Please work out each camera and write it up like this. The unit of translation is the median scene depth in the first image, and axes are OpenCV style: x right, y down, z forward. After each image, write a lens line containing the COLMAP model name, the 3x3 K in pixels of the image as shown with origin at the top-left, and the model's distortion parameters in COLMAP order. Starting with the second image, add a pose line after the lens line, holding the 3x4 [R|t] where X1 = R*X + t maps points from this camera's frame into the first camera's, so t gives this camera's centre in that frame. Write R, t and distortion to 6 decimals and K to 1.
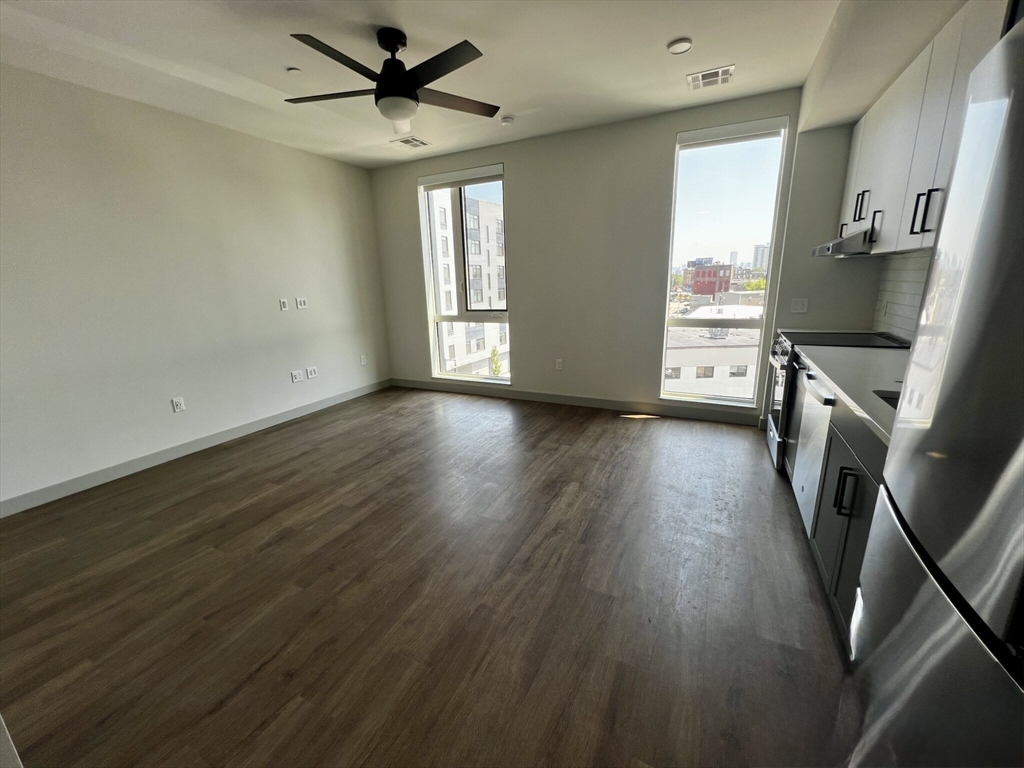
lens RADIAL K [[410.0, 0, 510.7], [0, 410.0, 380.8], [0, 0, 1]] dist [-0.001510, -0.000151]
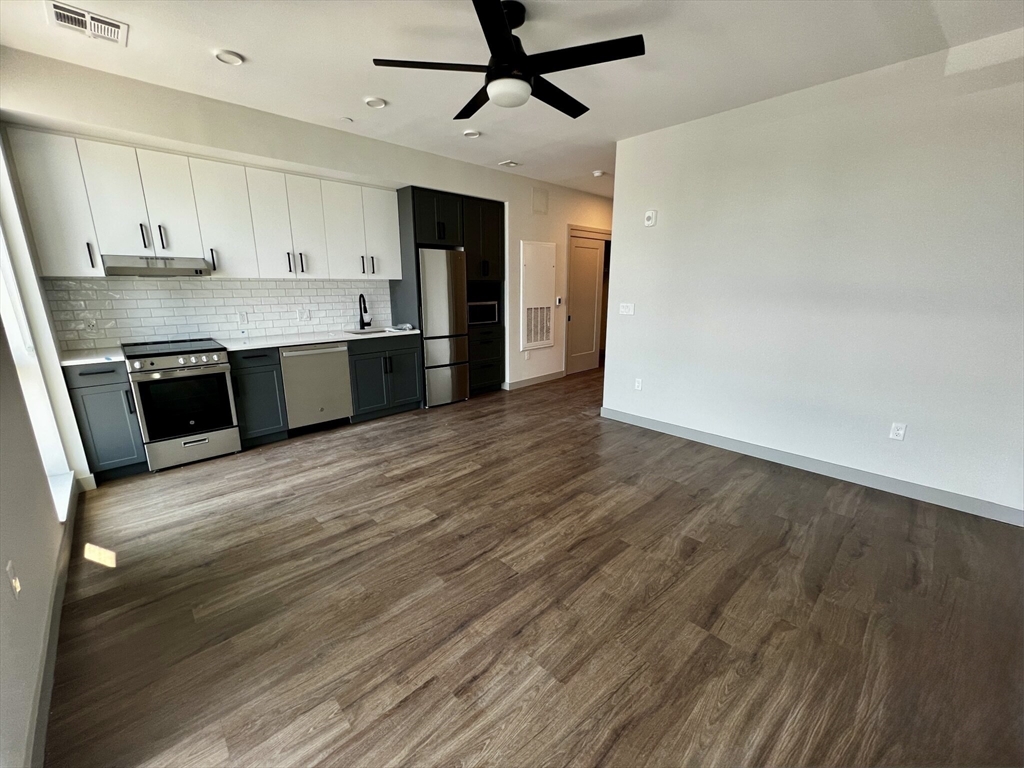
lens RADIAL K [[410.0, 0, 510.7], [0, 410.0, 380.8], [0, 0, 1]] dist [-0.001510, -0.000151]
pose [[-0.940418, -0.050005, 0.336323, -0.438165], [0.107292, 0.894952, 0.433070, -0.357564], [-0.322648, 0.443352, -0.836264, 1.457365]]
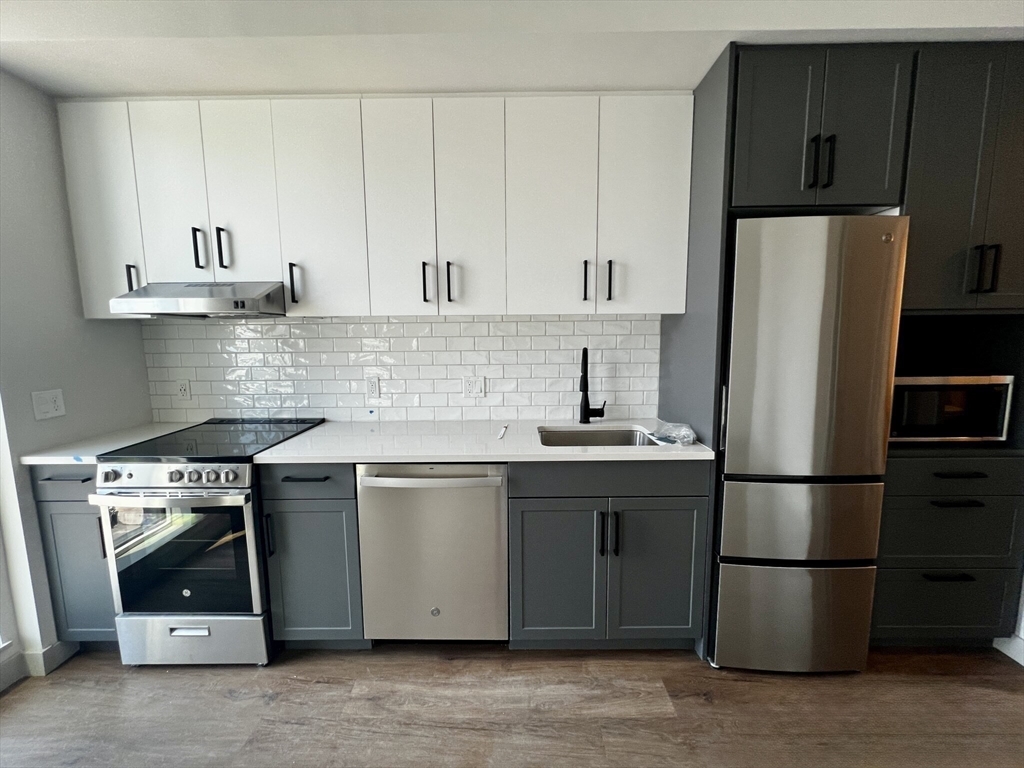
lens RADIAL K [[410.0, 0, 510.7], [0, 410.0, 380.8], [0, 0, 1]] dist [-0.001510, -0.000151]
pose [[-0.439114, -0.070426, 0.895667, -0.003452], [0.236796, 0.952601, 0.190995, -0.175992], [-0.866664, 0.295959, -0.401624, 0.710564]]
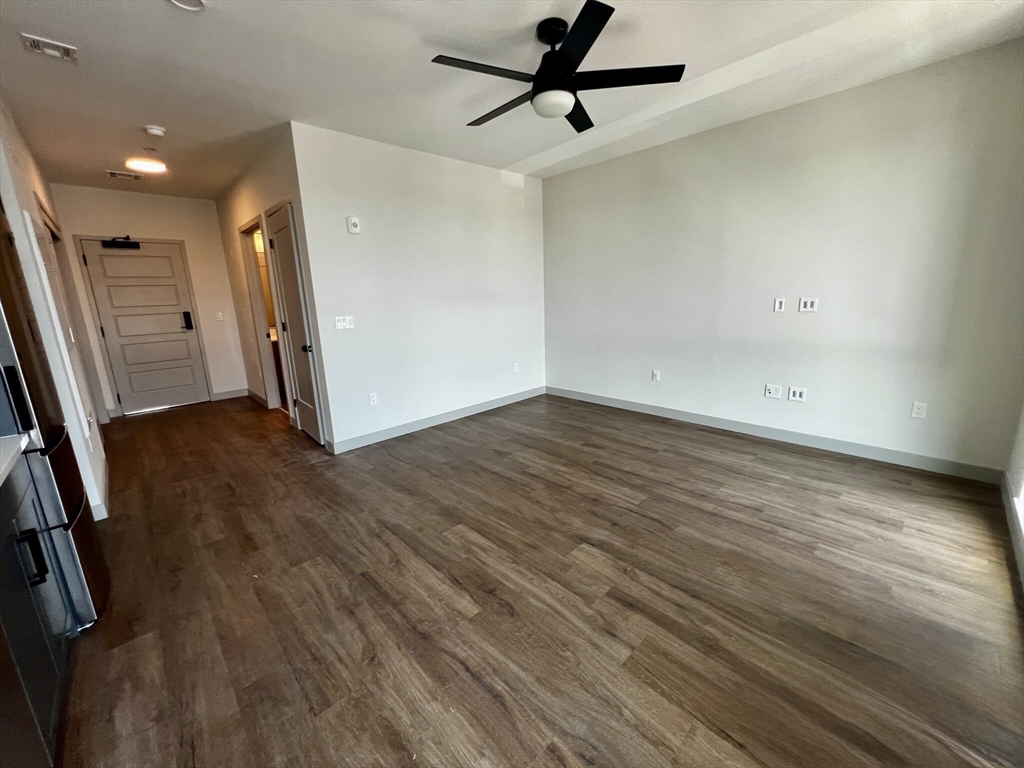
lens RADIAL K [[410.0, 0, 510.7], [0, 410.0, 380.8], [0, 0, 1]] dist [-0.001510, -0.000151]
pose [[-0.341193, 0.238699, -0.909181, 0.544588], [-0.181998, 0.932143, 0.313027, -0.257210], [0.922206, 0.272272, -0.274598, 0.969269]]
